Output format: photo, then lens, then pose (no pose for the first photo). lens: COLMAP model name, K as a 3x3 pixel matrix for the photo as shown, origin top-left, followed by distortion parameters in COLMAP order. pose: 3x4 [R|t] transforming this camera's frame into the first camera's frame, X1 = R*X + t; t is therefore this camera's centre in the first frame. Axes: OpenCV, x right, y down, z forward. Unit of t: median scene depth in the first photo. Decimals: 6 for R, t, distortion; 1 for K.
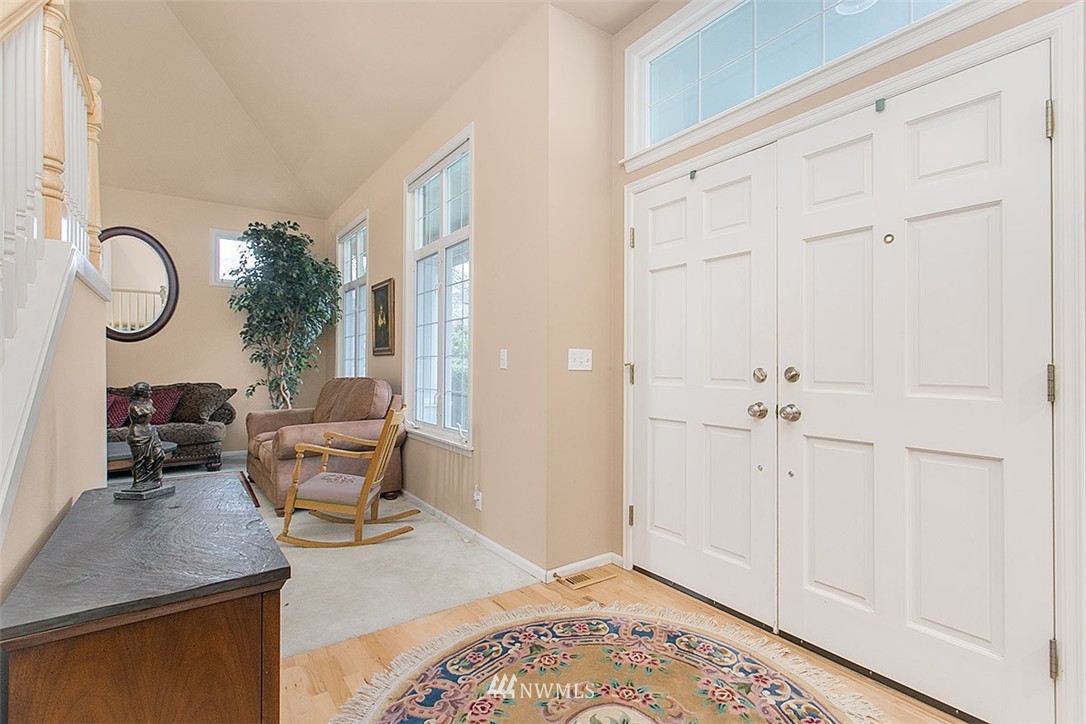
lens RADIAL K [[512.5, 0, 543.2], [0, 512.5, 354.7], [0, 0, 1]] dist [0.003091, 0.000365]
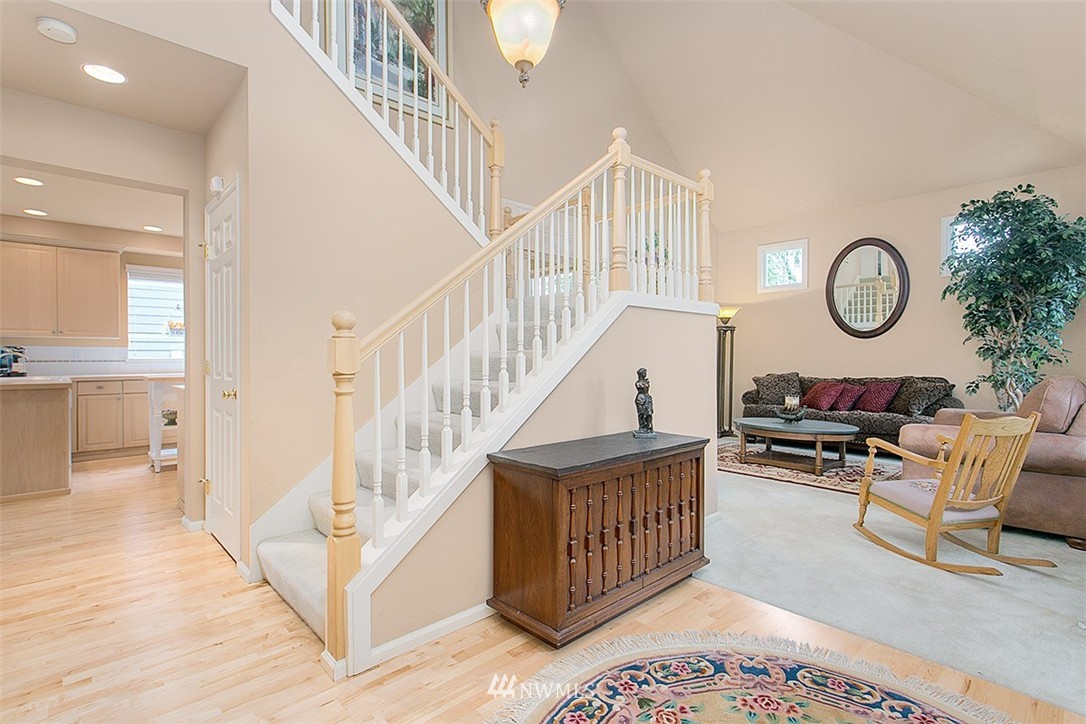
lens RADIAL K [[512.5, 0, 541.0], [0, 512.5, 359.5], [0, 0, 1]] dist [0.003091, 0.000365]
pose [[0.132980, 0.003465, -0.991113, 0.356524], [0.017642, 0.999827, 0.005862, 0.002616], [0.990962, -0.018265, 0.132895, 0.195302]]
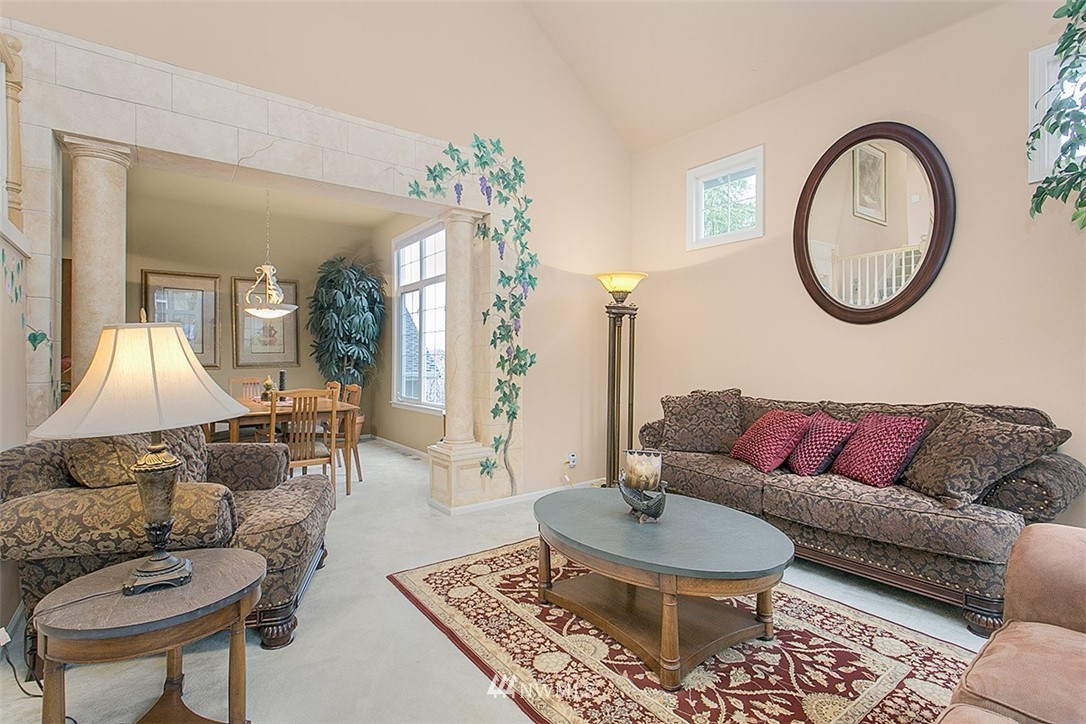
lens RADIAL K [[512.5, 0, 543.2], [0, 512.5, 359.8], [0, 0, 1]] dist [0.003091, 0.000365]
pose [[0.040213, -0.003491, -0.999185, -0.376982], [0.016852, 0.999854, -0.002815, 0.015960], [0.999049, -0.016725, 0.040266, 0.938951]]
